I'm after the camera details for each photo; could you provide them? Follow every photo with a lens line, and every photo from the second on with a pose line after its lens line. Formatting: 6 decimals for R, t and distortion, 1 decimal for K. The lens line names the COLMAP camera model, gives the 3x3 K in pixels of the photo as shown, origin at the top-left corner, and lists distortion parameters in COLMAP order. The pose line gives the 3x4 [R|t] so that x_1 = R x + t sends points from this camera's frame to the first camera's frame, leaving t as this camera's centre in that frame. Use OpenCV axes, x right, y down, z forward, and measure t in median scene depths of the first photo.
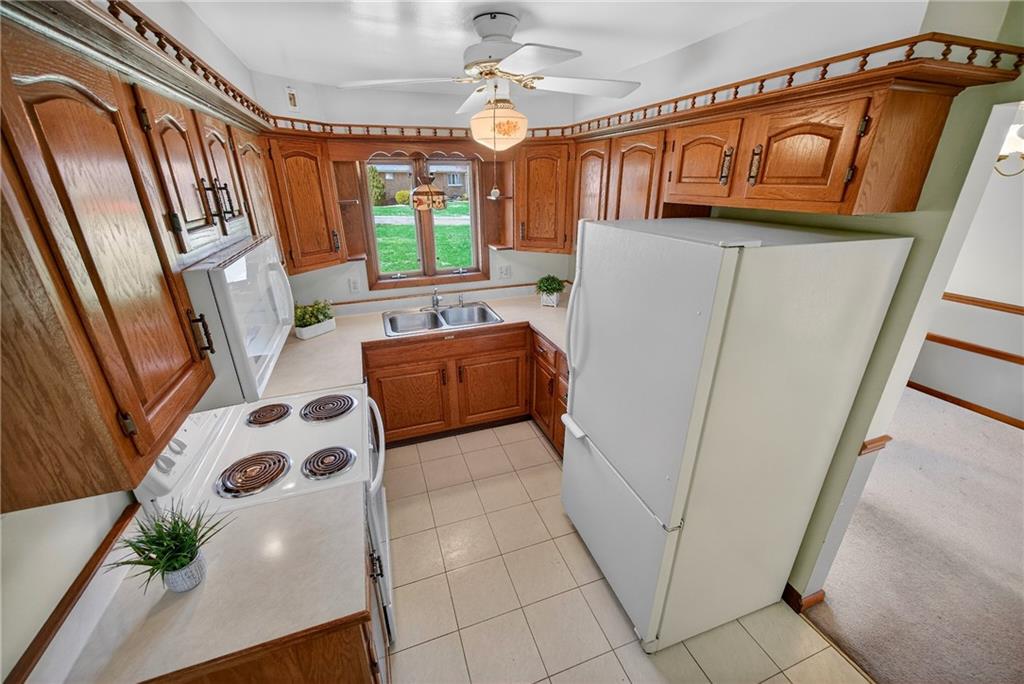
lens RADIAL K [[391.6, 0, 508.8], [0, 391.6, 339.7], [0, 0, 1]] dist [-0.001795, 0.001081]
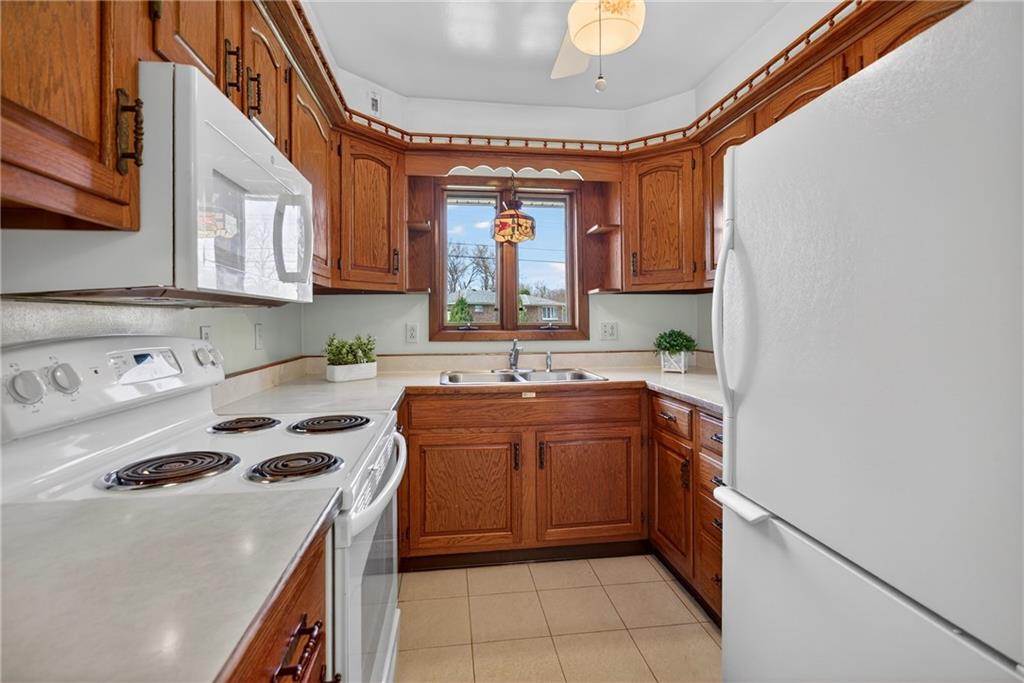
lens RADIAL K [[472.6, 0, 522.6], [0, 472.6, 319.7], [0, 0, 1]] dist [-0.016976, 0.000418]
pose [[0.982766, 0.002453, -0.184838, -0.007148], [-0.070503, 0.929304, -0.362524, 0.170115], [0.170882, 0.369308, 0.913461, 0.182914]]
